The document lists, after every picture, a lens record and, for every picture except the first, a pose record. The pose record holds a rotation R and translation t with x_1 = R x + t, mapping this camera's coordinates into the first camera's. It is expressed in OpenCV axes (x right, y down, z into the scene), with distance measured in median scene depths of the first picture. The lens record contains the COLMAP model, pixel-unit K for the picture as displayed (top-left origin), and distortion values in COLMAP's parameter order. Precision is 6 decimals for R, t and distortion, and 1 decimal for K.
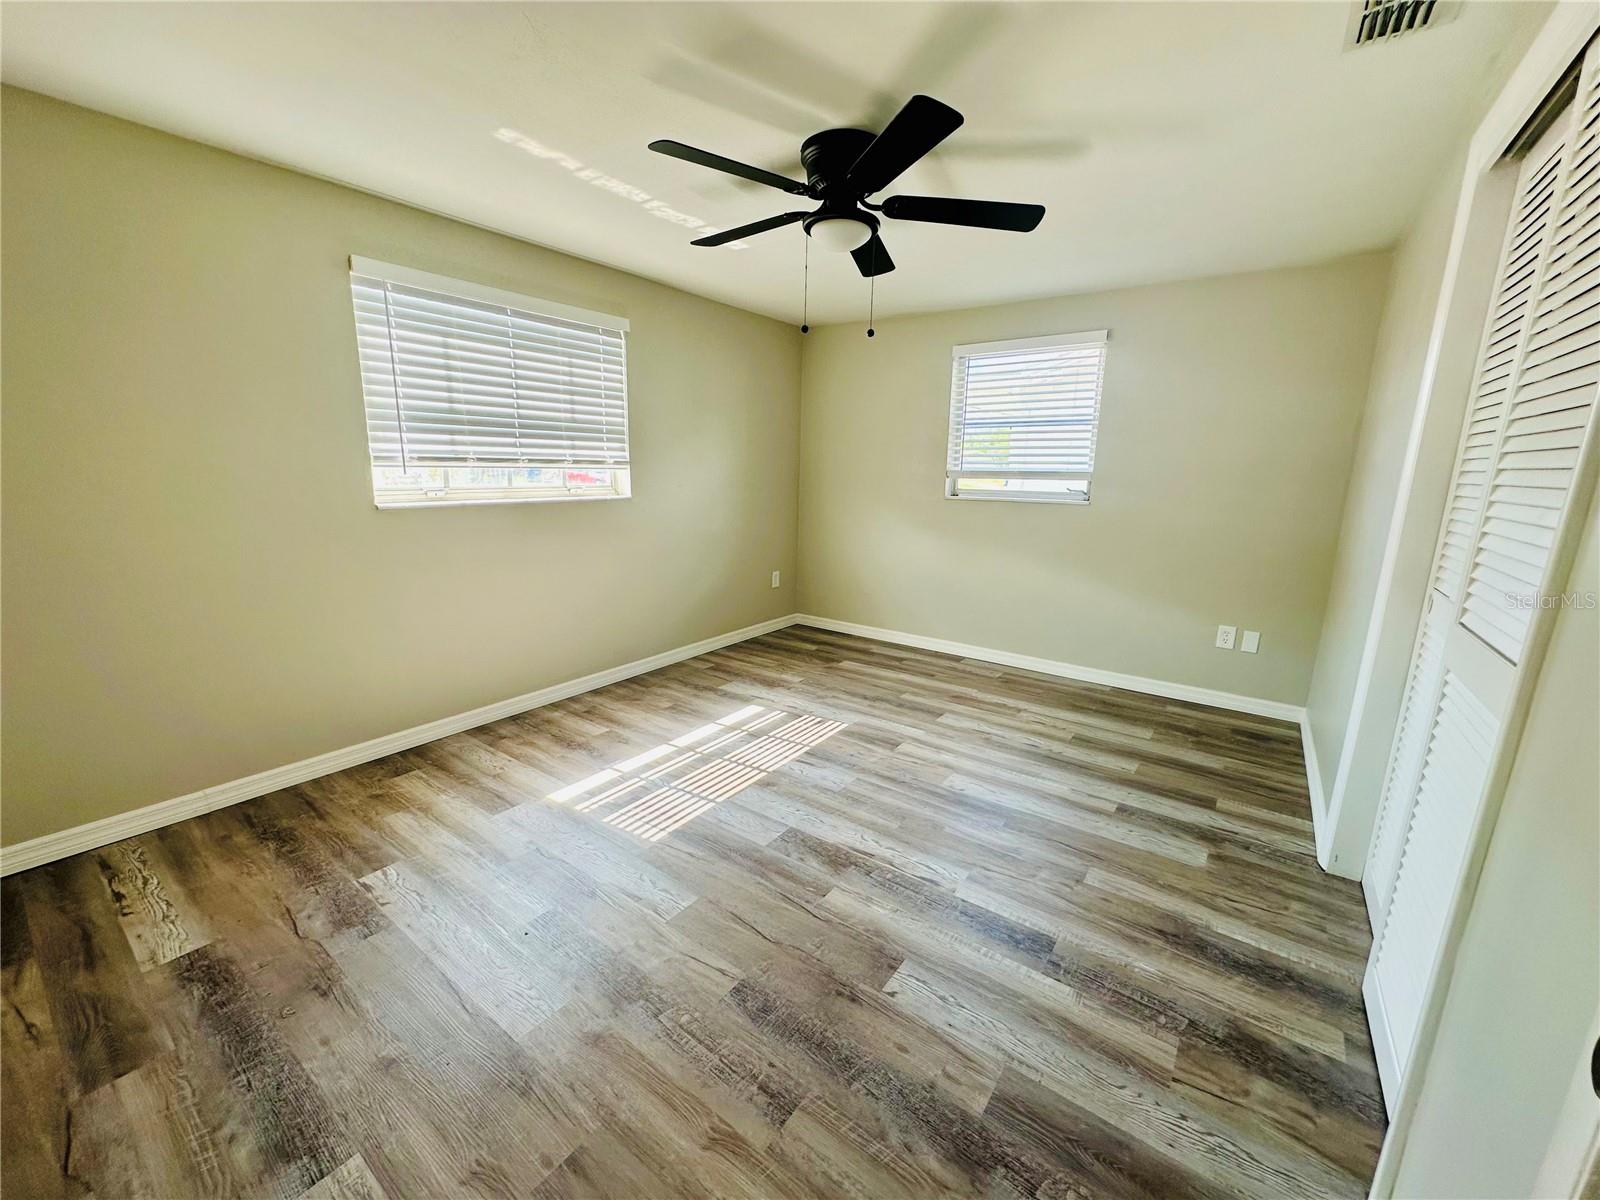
lens RADIAL K [[638.3, 0, 799.2], [0, 638.3, 600.4], [0, 0, 1]] dist [-0.003493, 0.000809]
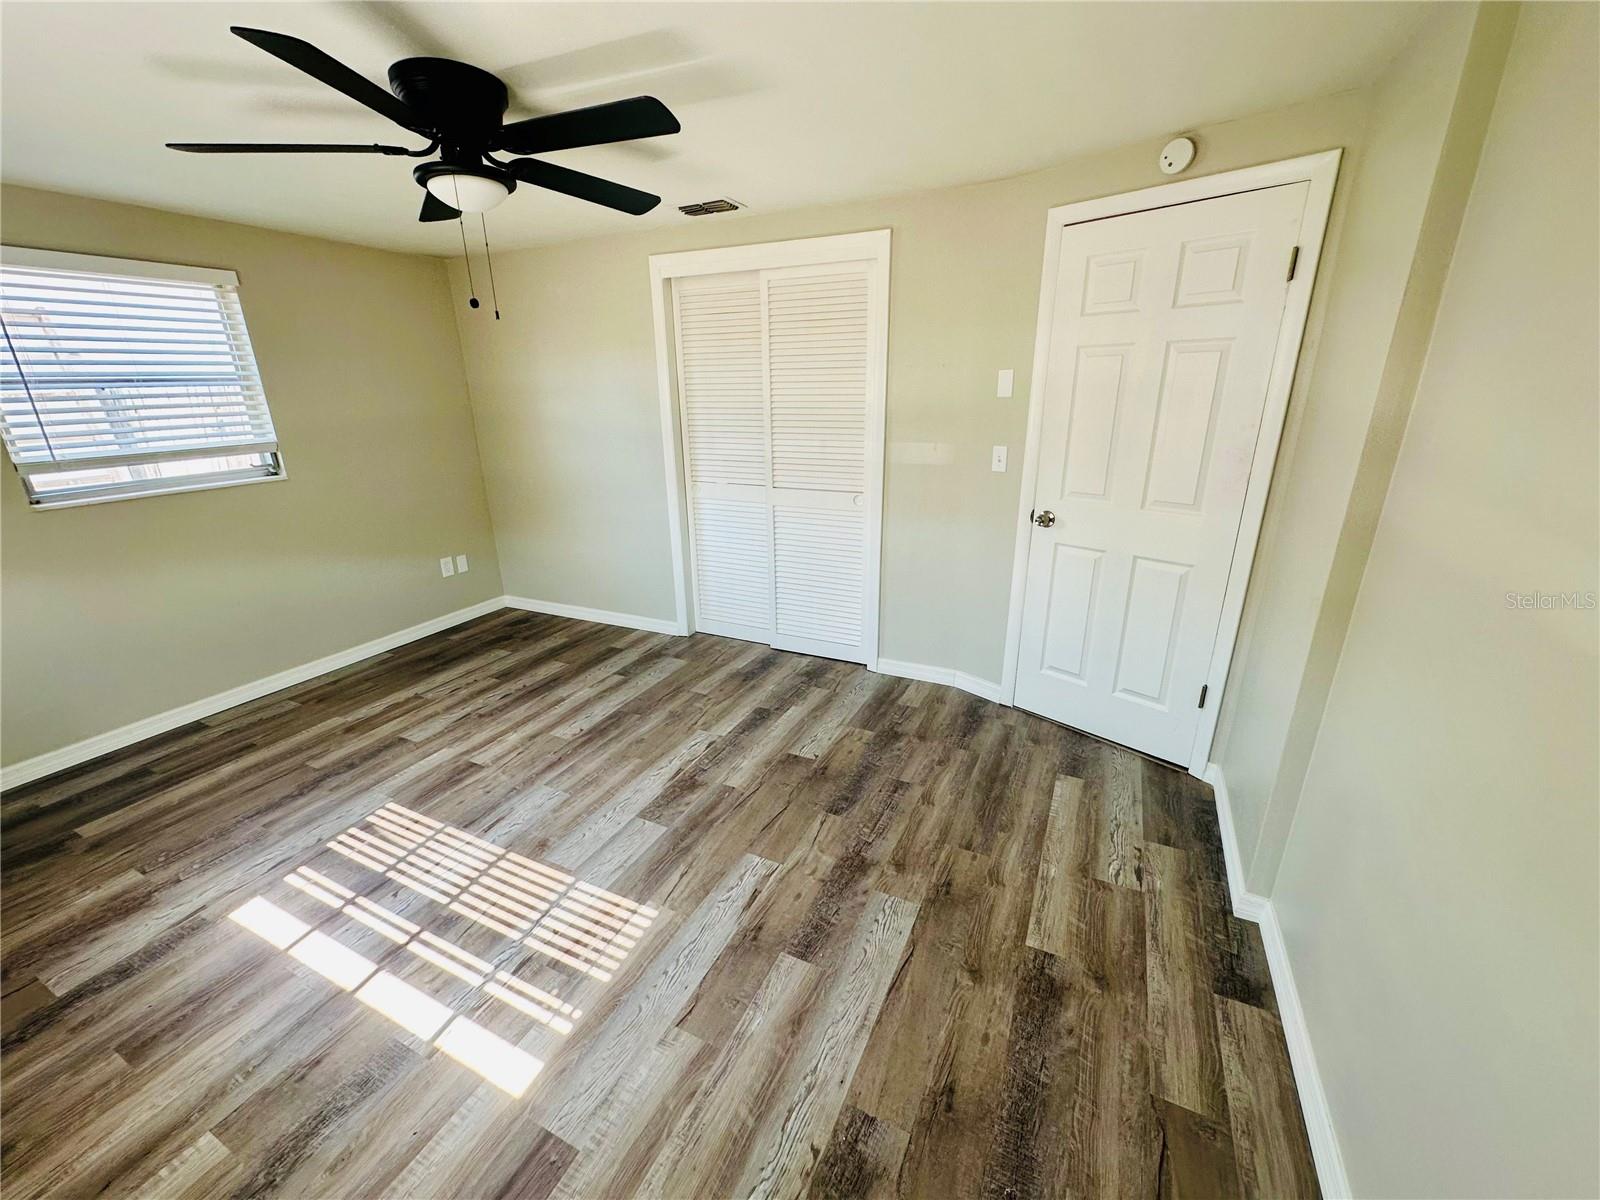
lens RADIAL K [[638.3, 0, 799.2], [0, 638.3, 600.4], [0, 0, 1]] dist [-0.003493, 0.000809]
pose [[-0.180301, -0.332014, 0.925882, -0.697619], [0.215615, 0.905074, 0.366540, -0.218171], [-0.959688, 0.265721, -0.091599, 0.581467]]
